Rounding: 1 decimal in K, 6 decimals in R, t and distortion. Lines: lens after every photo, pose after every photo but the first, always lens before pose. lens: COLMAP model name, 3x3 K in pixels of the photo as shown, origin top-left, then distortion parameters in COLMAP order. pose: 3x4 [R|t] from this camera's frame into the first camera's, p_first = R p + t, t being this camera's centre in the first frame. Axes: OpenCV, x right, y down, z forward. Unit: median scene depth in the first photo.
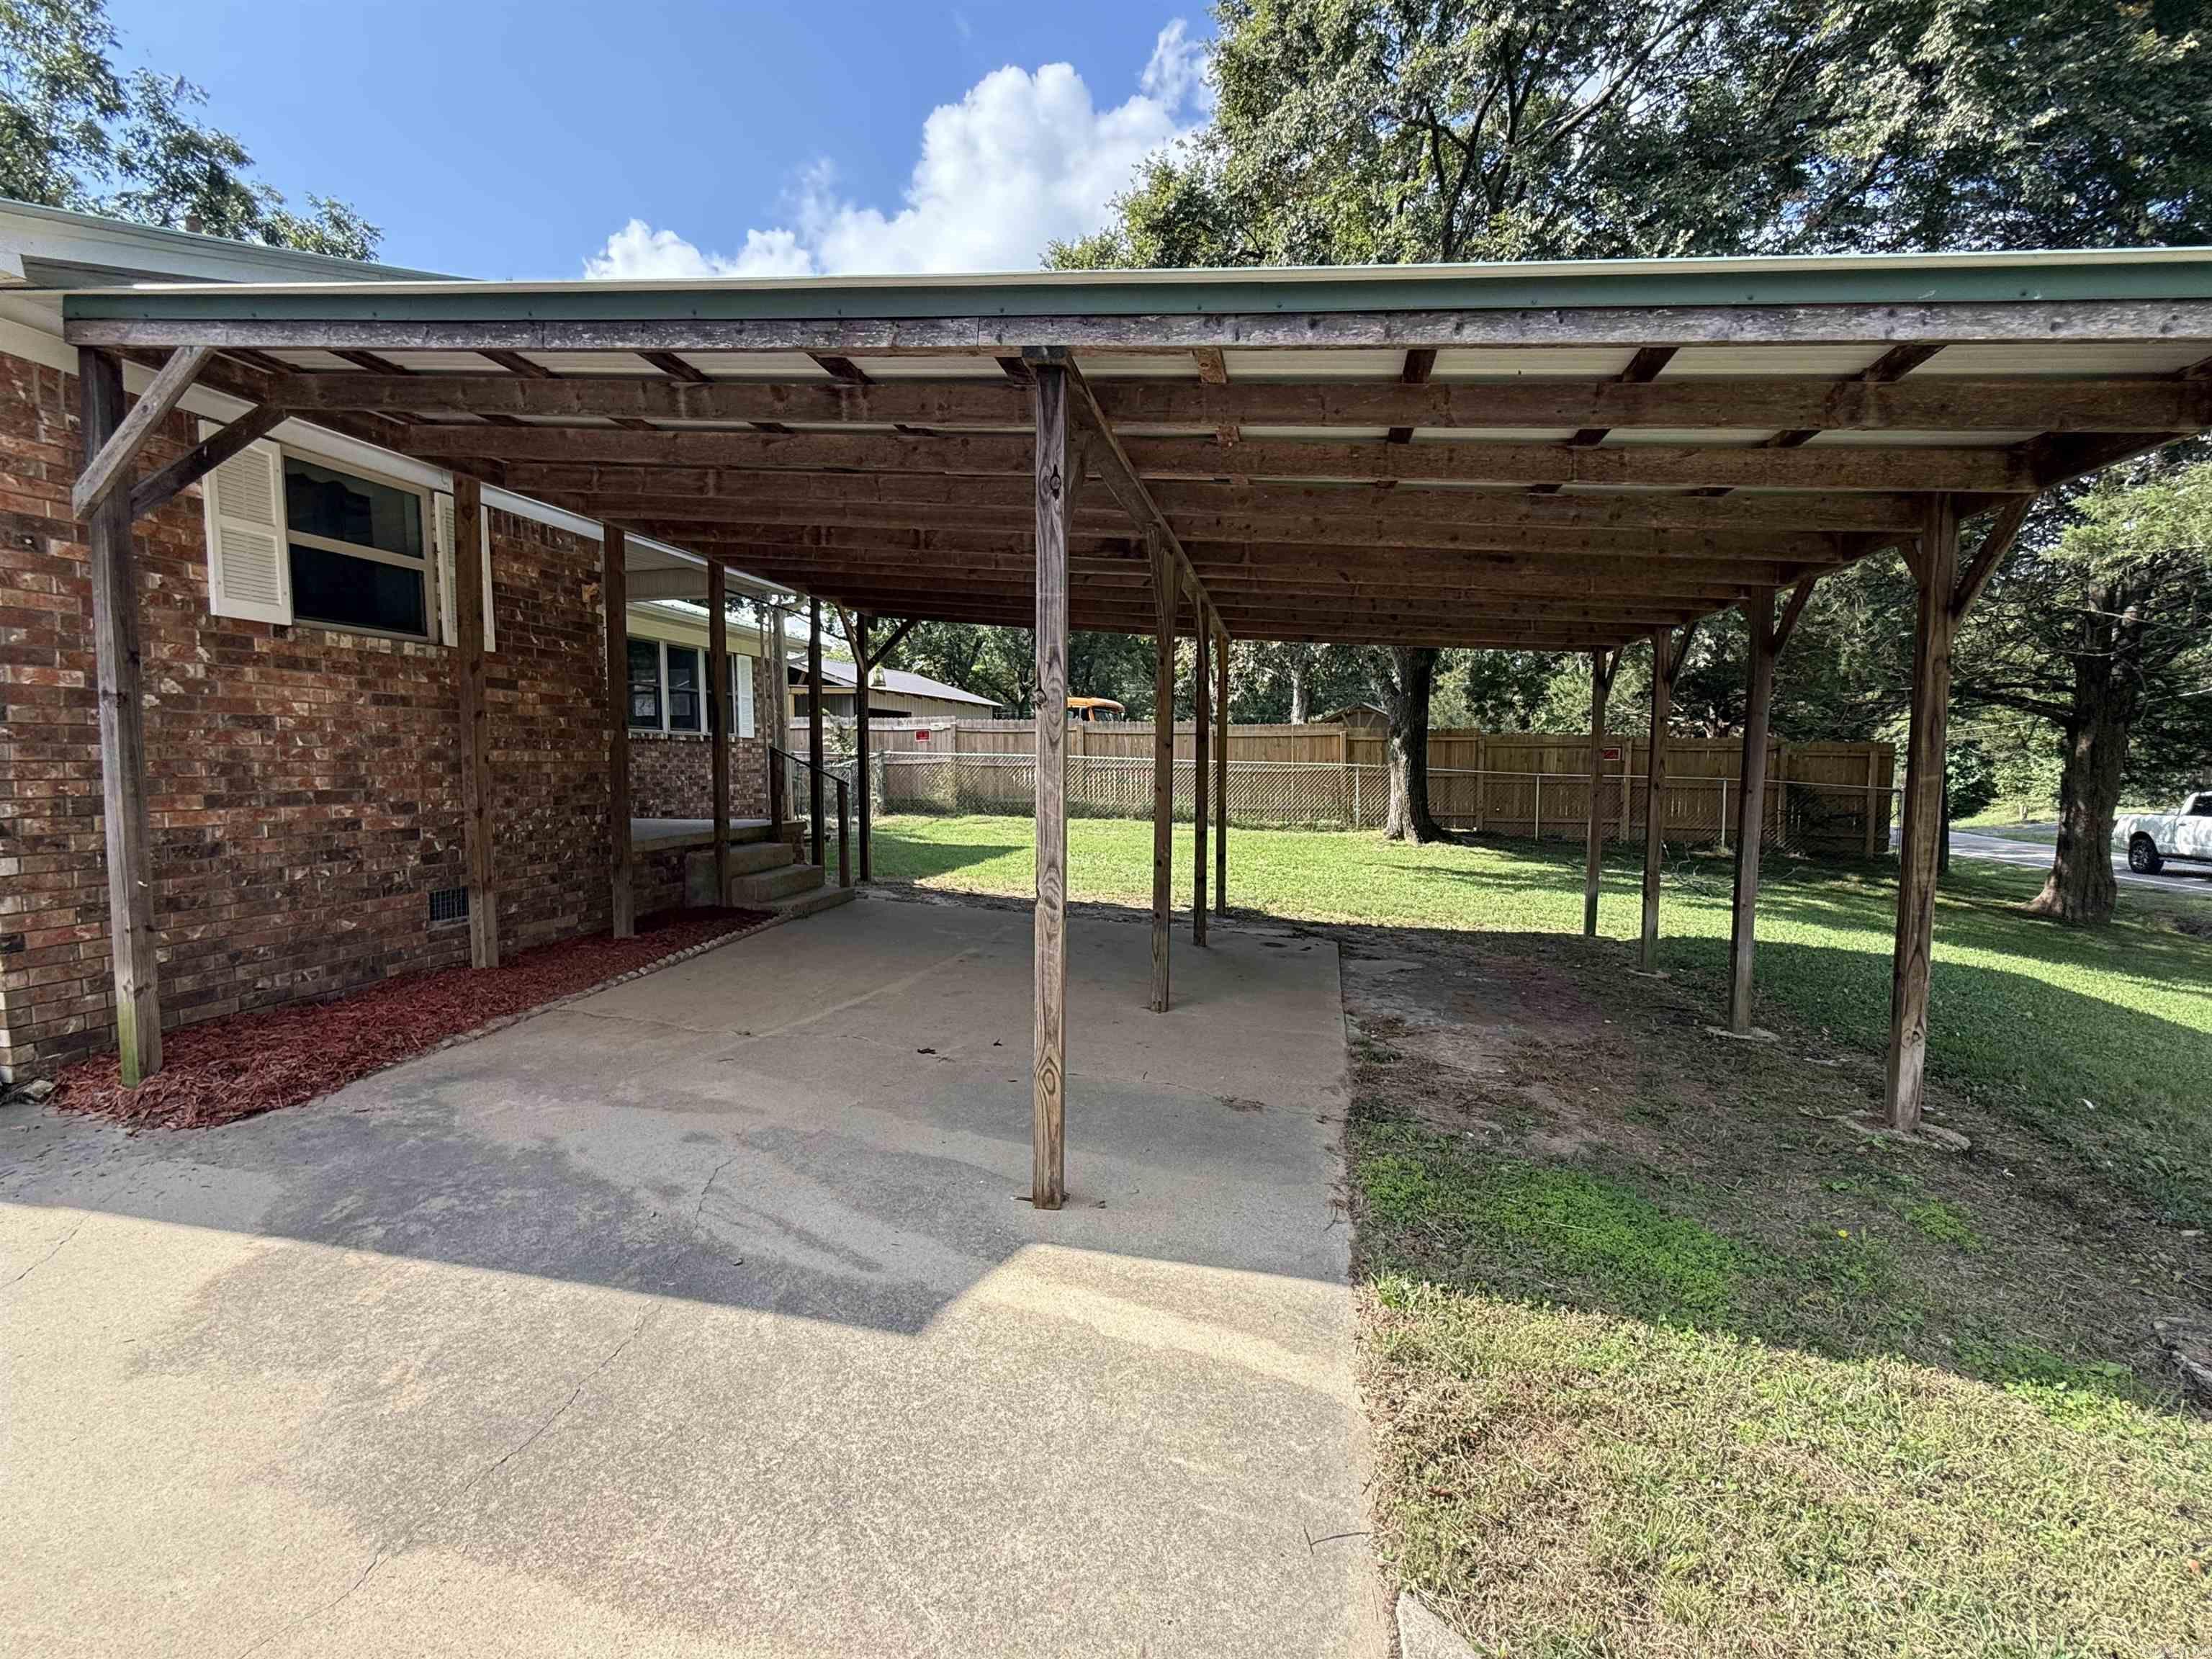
lens RADIAL K [[999.1, 0, 1109.2], [0, 999.1, 832.5], [0, 0, 1]] dist [-0.000048, -0.000047]
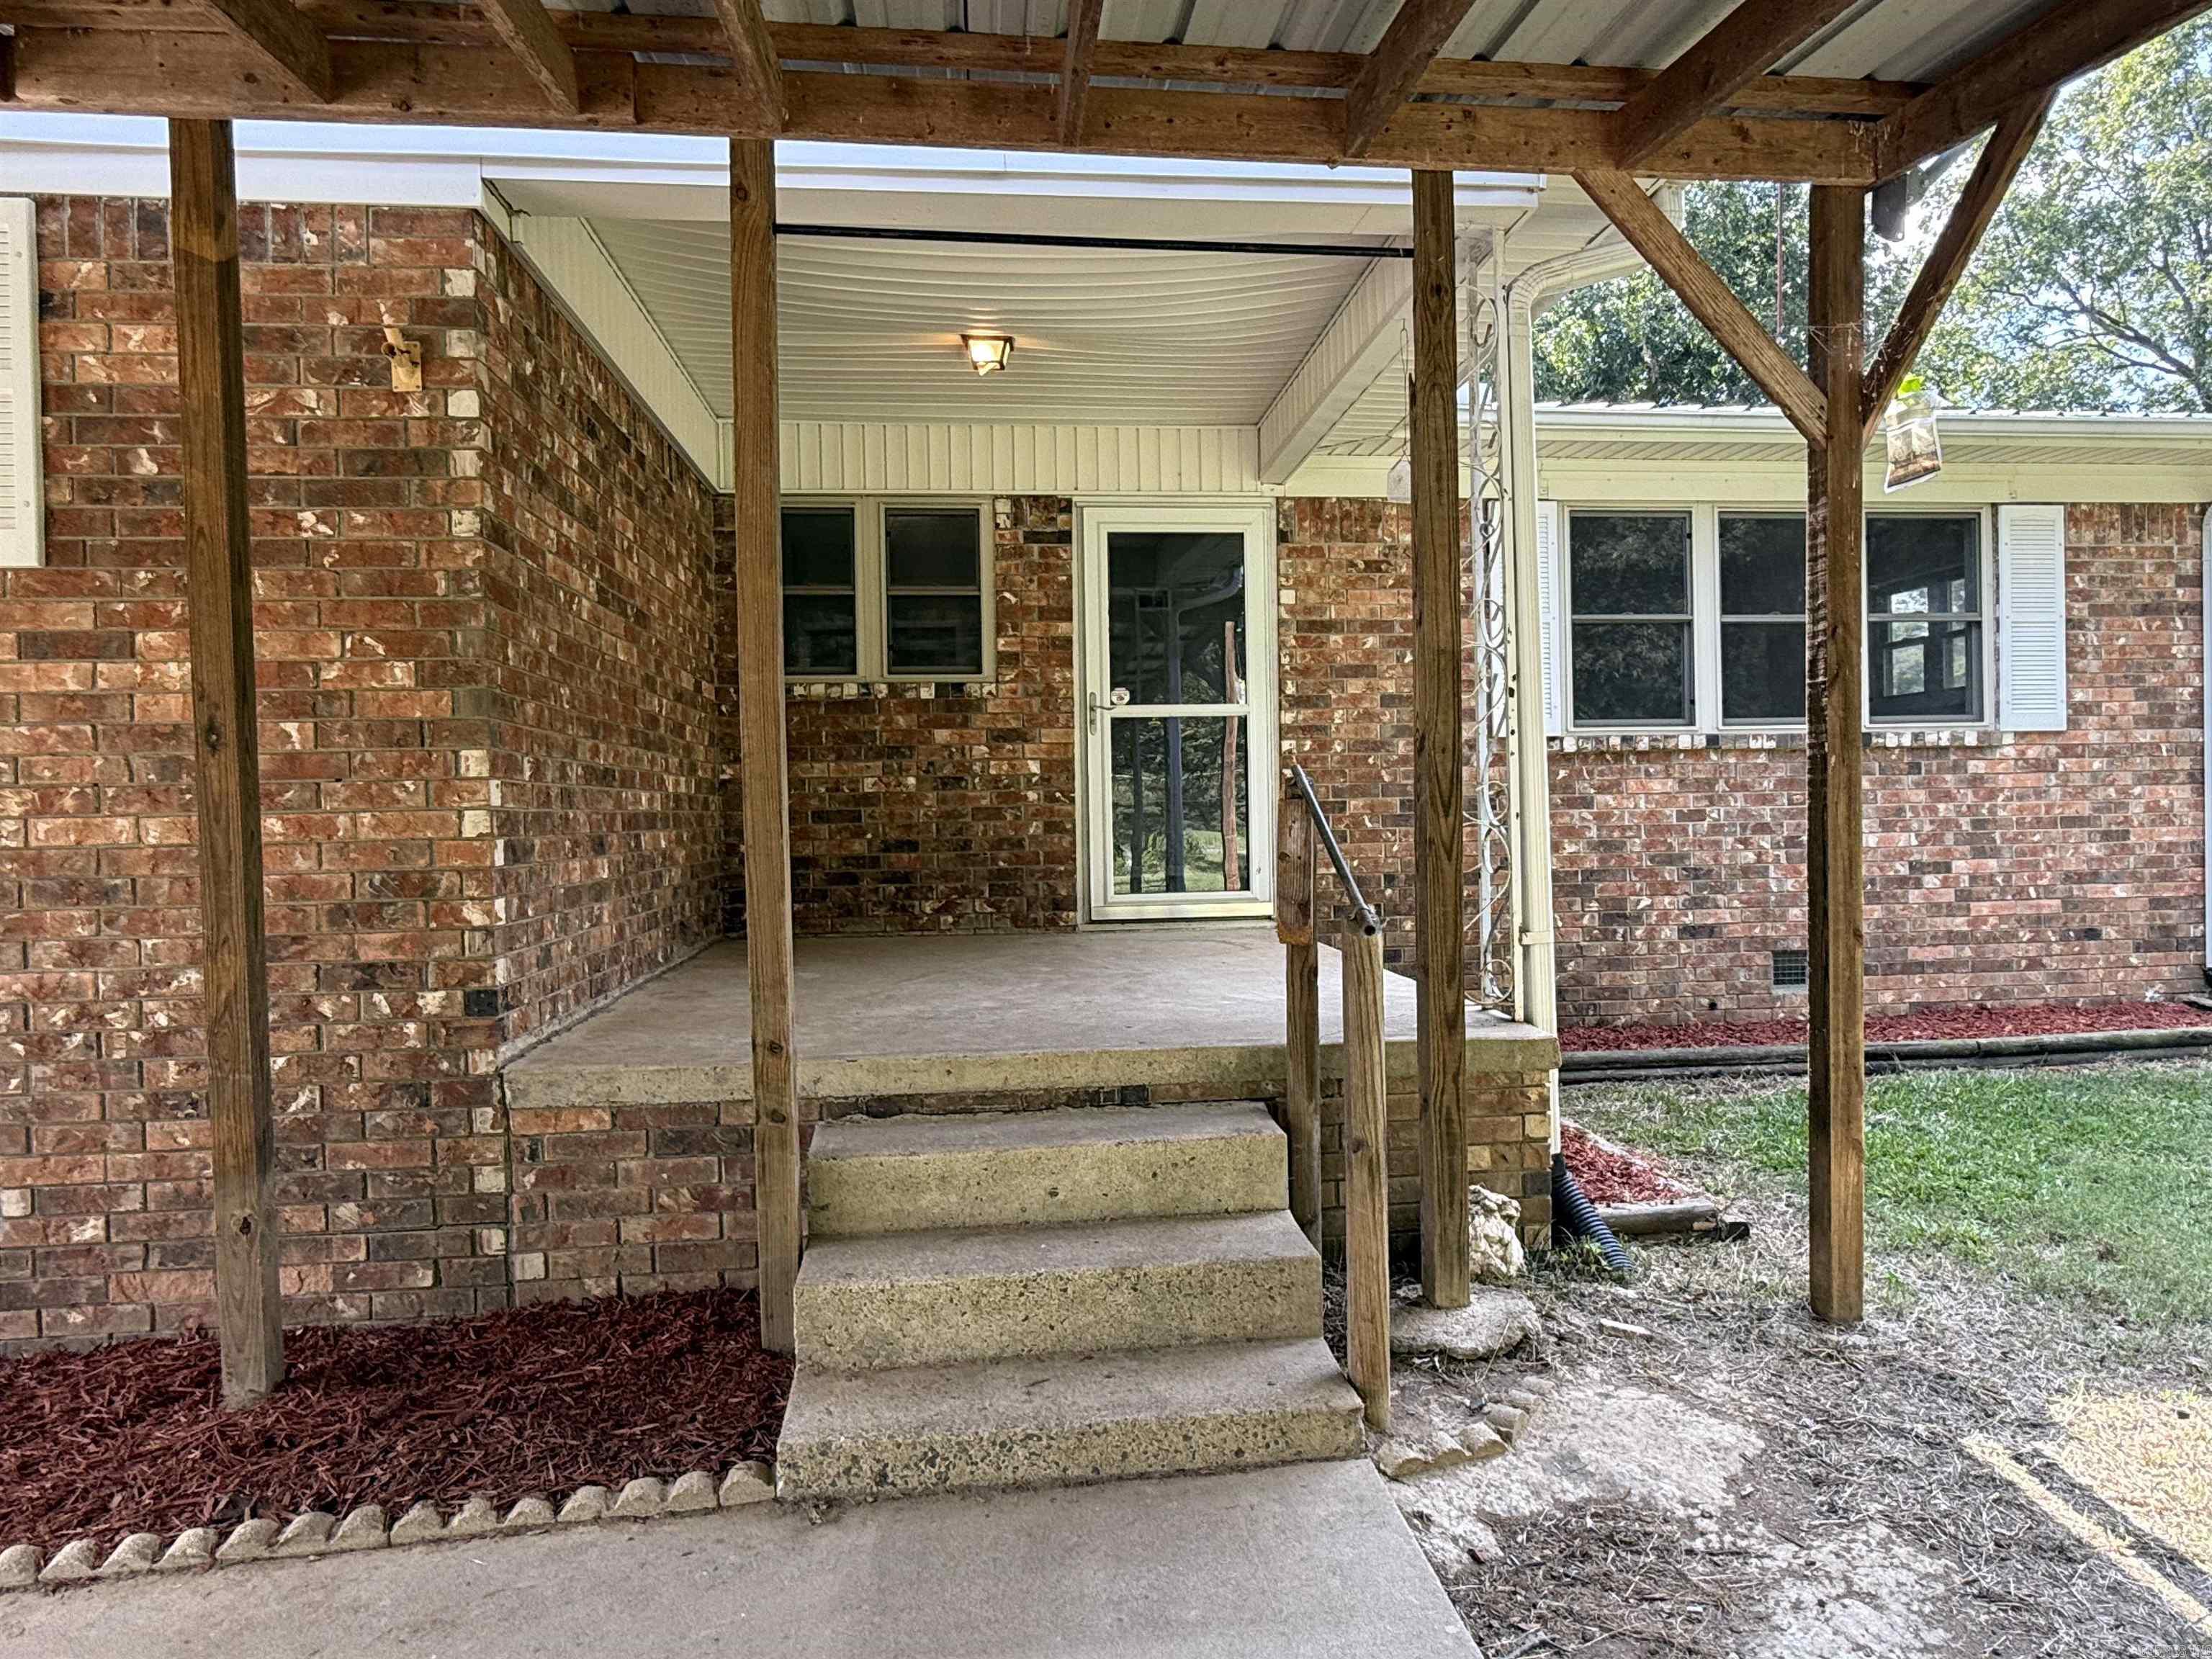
lens RADIAL K [[1354.9, 0, 1112.2], [0, 1354.9, 831.9], [0, 0, 1]] dist [-0.000638, 0.001434]
pose [[0.302983, 0.013988, -0.952893, 0.012364], [-0.048190, 0.998838, -0.000661, -0.085188], [0.951777, 0.046120, 0.303305, 1.088233]]
